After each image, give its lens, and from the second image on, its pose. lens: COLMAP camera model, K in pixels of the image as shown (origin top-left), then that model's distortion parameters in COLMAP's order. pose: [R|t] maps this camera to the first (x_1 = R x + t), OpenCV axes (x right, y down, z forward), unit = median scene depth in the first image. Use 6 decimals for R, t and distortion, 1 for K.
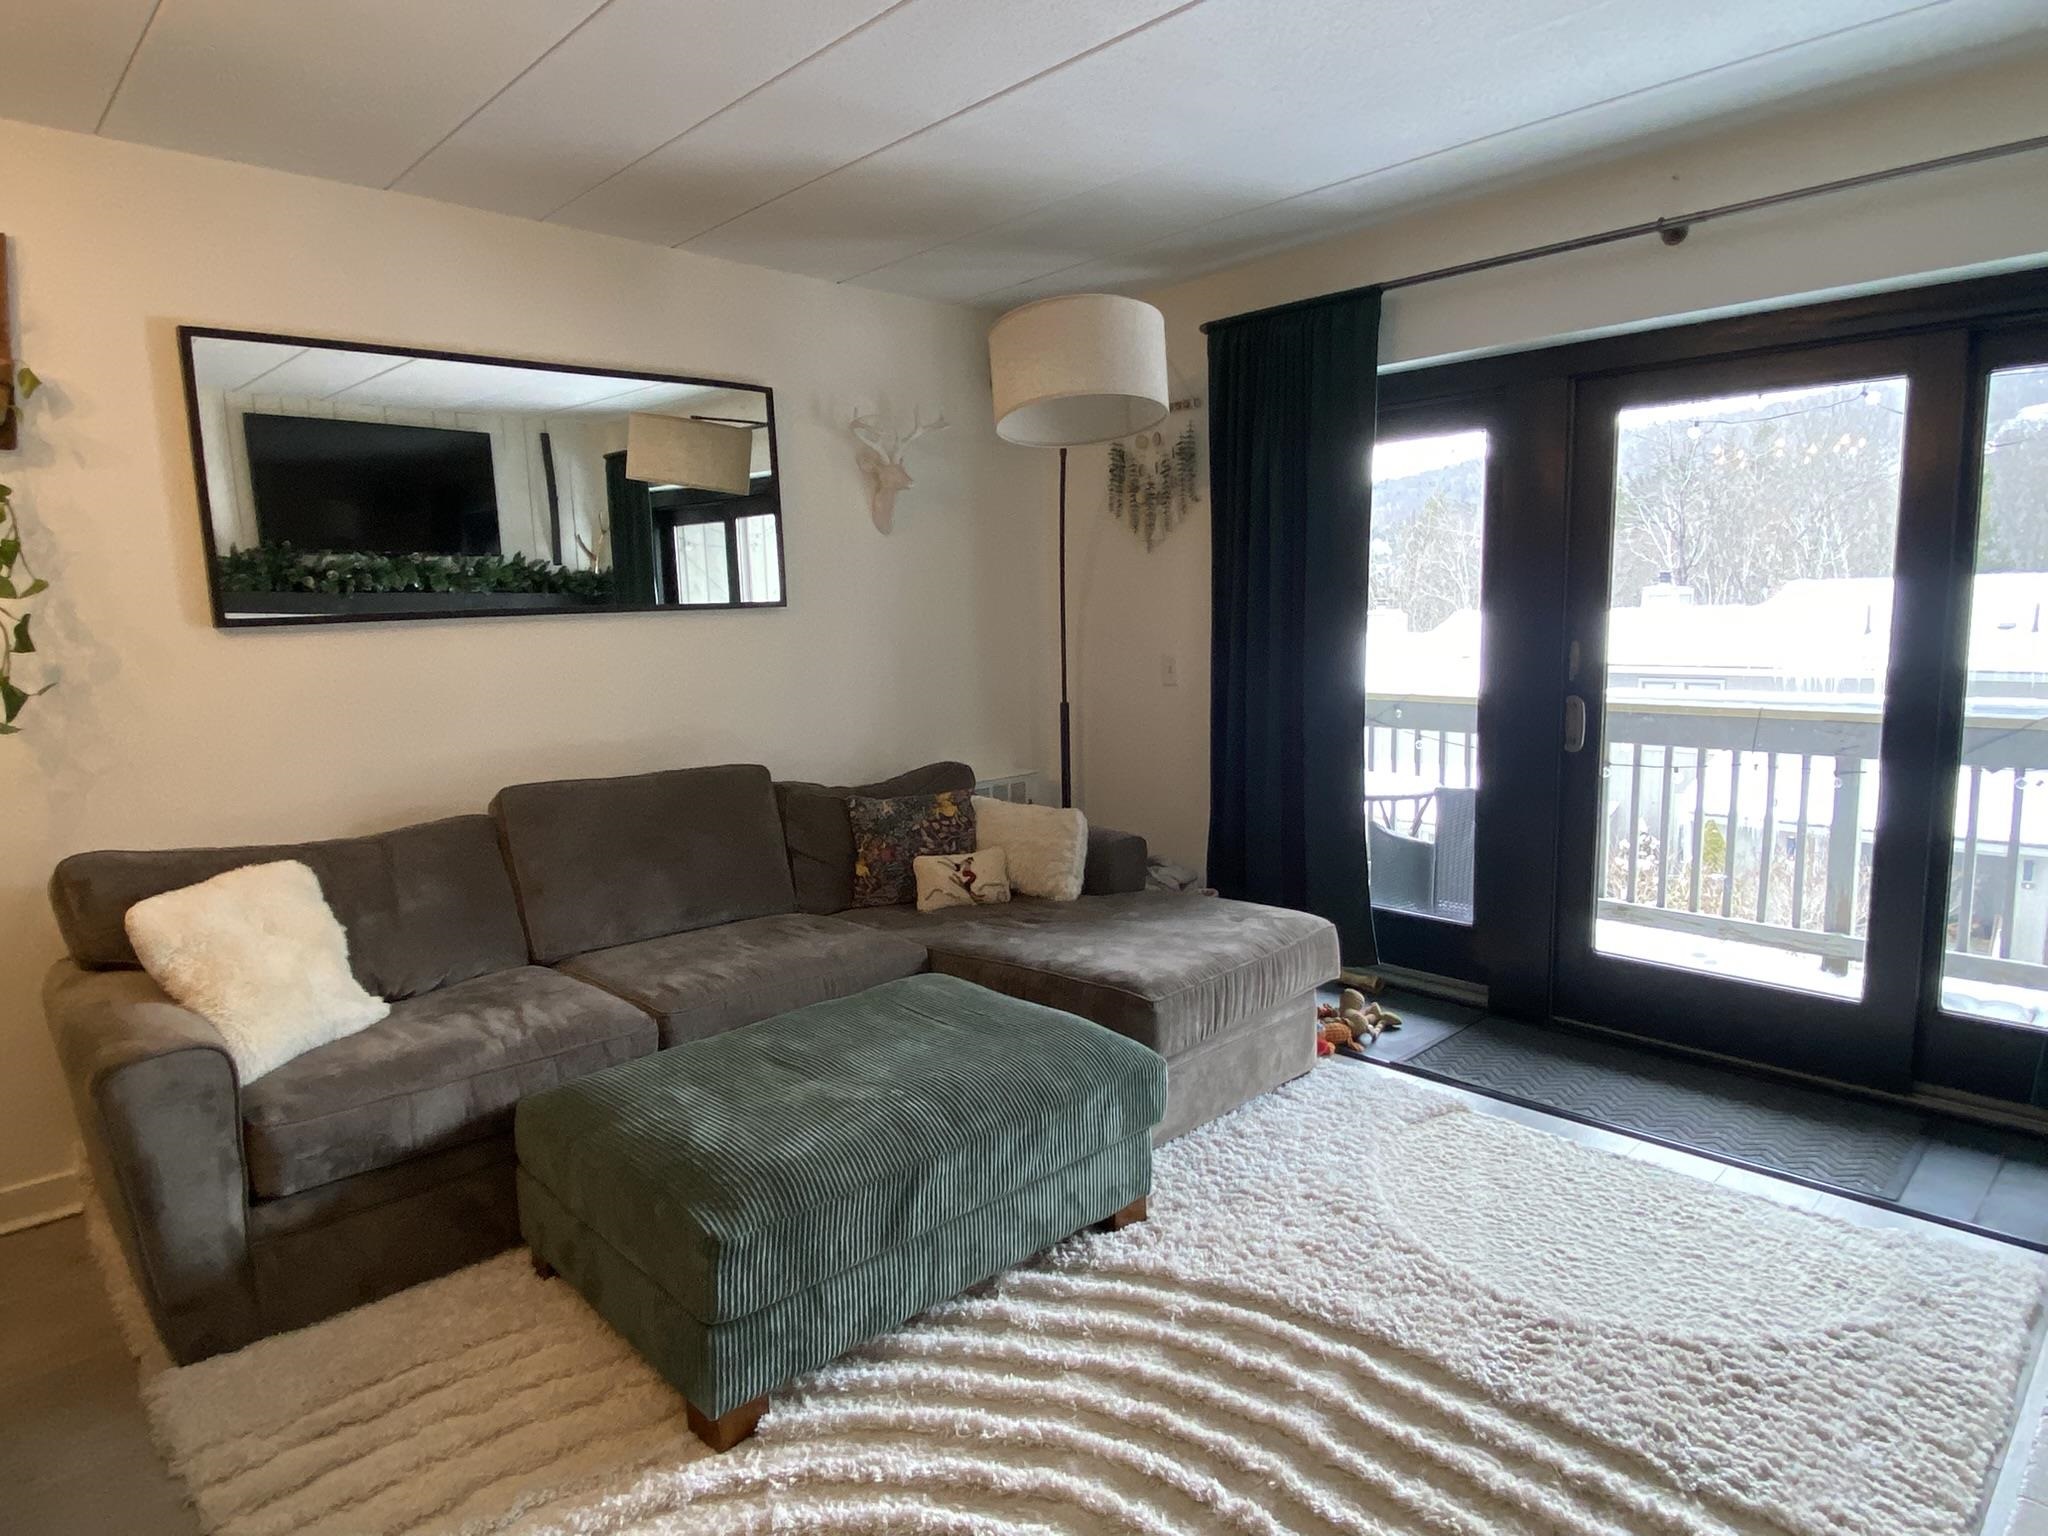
lens RADIAL K [[1222.4, 0, 1024.0], [0, 1222.4, 768.0], [0, 0, 1]] dist [0.067987, -0.046242]
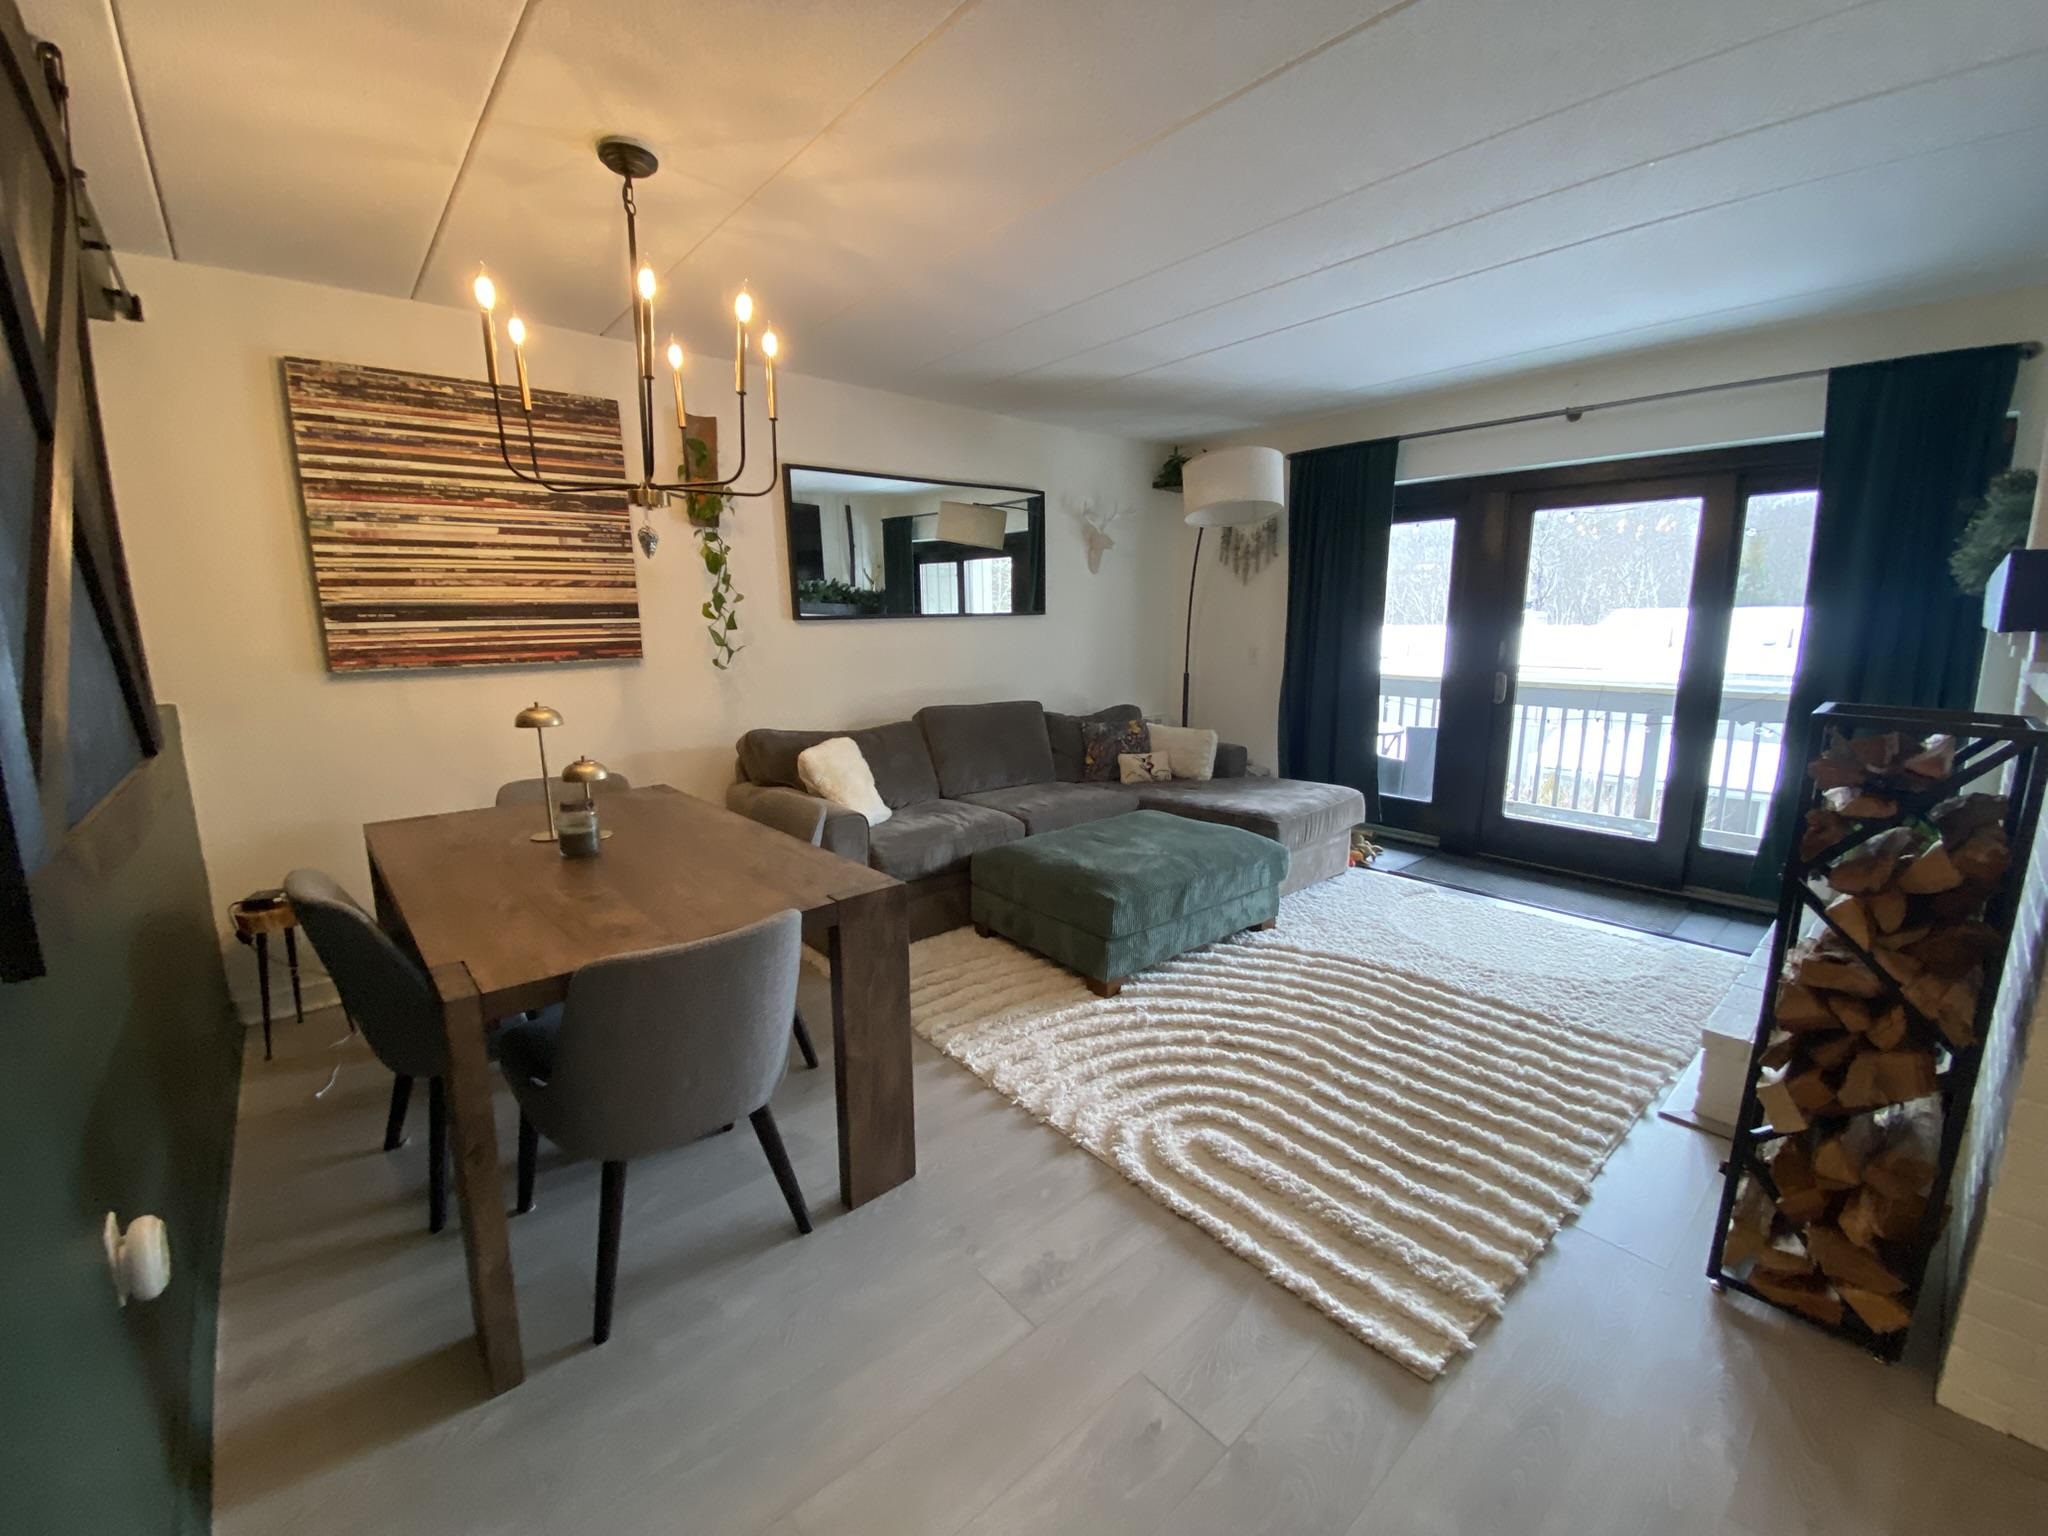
lens RADIAL K [[862.7, 0, 1011.3], [0, 862.7, 767.4], [0, 0, 1]] dist [0.080875, -0.057290]
pose [[0.998892, 0.026919, -0.038593, -0.249174], [-0.025367, 0.998871, 0.040169, 0.055987], [0.039631, -0.039145, 0.998447, -0.361911]]
